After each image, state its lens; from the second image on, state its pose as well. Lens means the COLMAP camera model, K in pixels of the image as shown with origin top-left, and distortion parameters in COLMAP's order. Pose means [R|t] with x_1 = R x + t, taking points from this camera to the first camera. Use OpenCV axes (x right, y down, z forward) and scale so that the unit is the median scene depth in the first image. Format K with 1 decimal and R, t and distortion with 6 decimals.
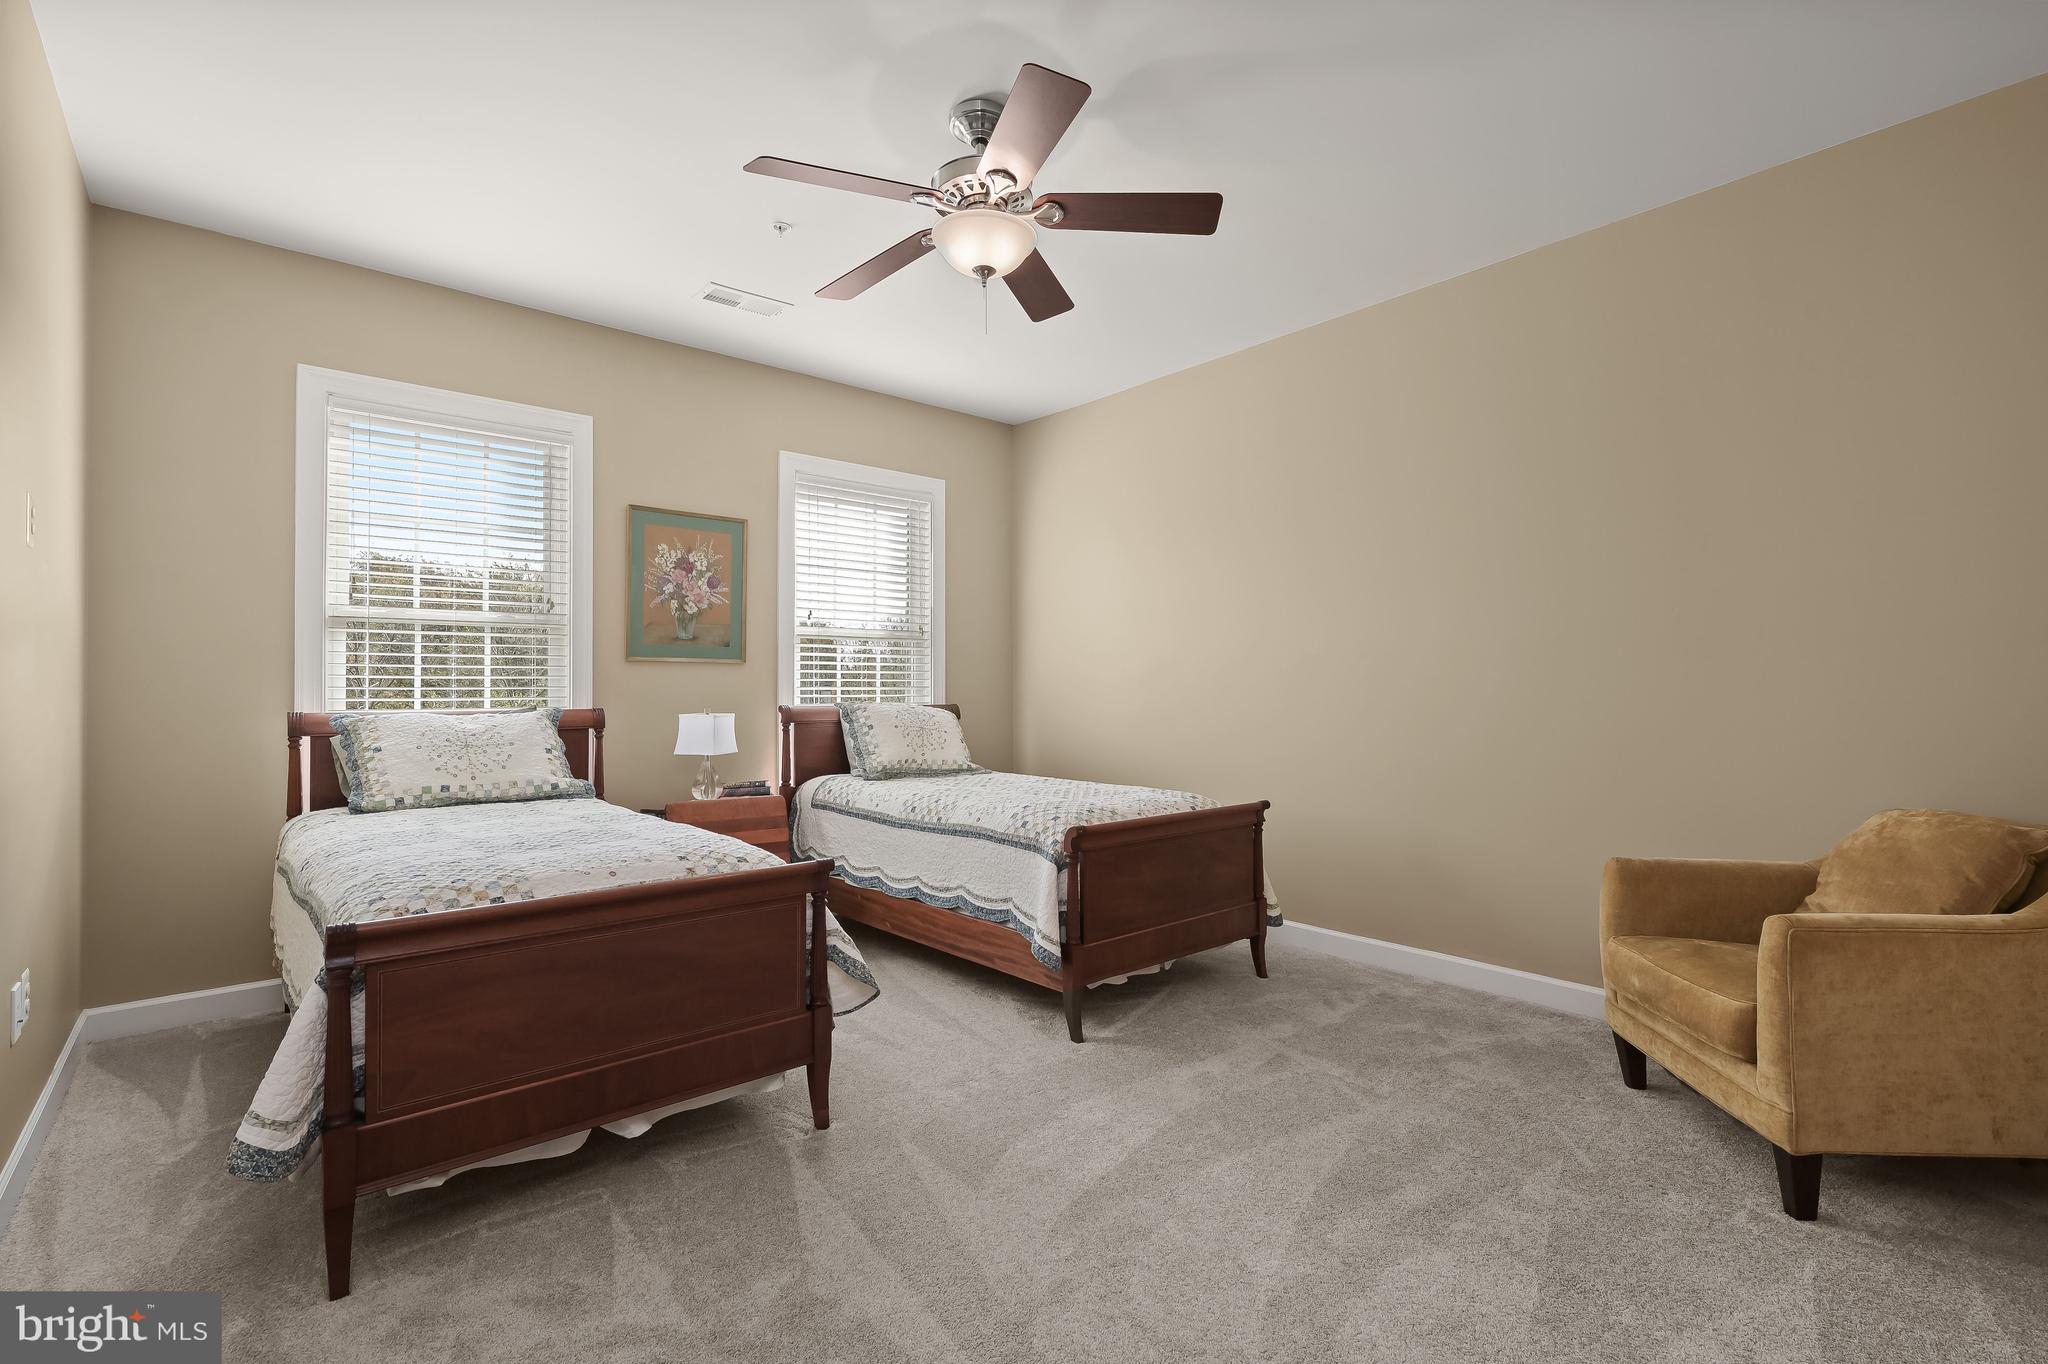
lens RADIAL K [[907.7, 0, 1029.0], [0, 907.7, 694.2], [0, 0, 1]] dist [0.001293, 0.000135]
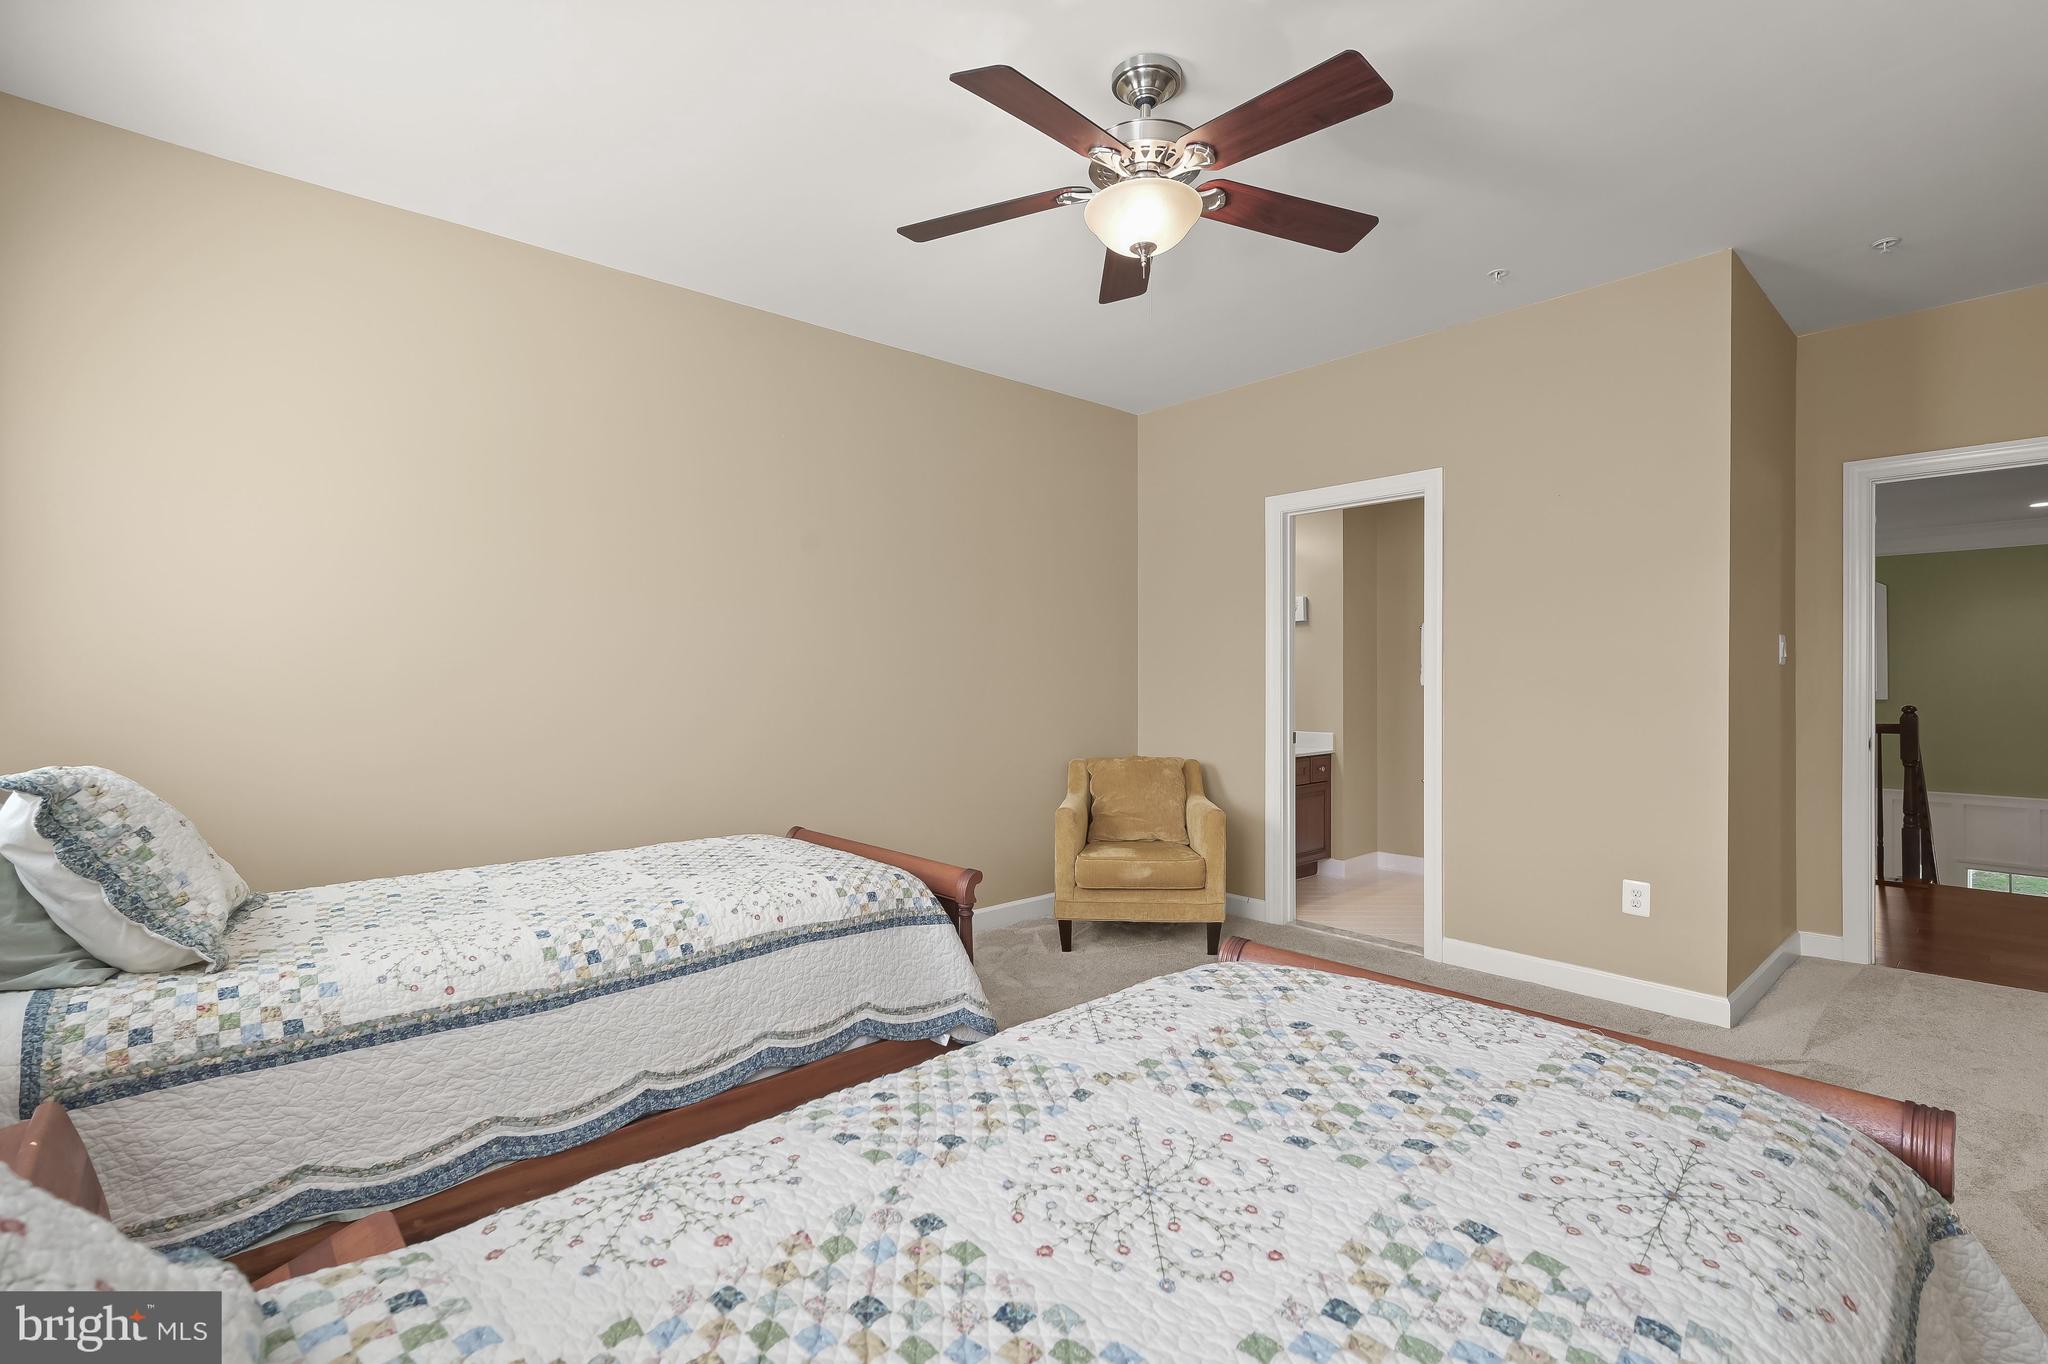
lens RADIAL K [[907.7, 0, 1029.0], [0, 907.7, 694.2], [0, 0, 1]] dist [0.001293, 0.000135]
pose [[-0.012176, -0.006647, 0.999904, -0.690949], [0.014248, 0.999875, 0.006820, -0.022502], [-0.999824, 0.014330, -0.012080, 0.818667]]
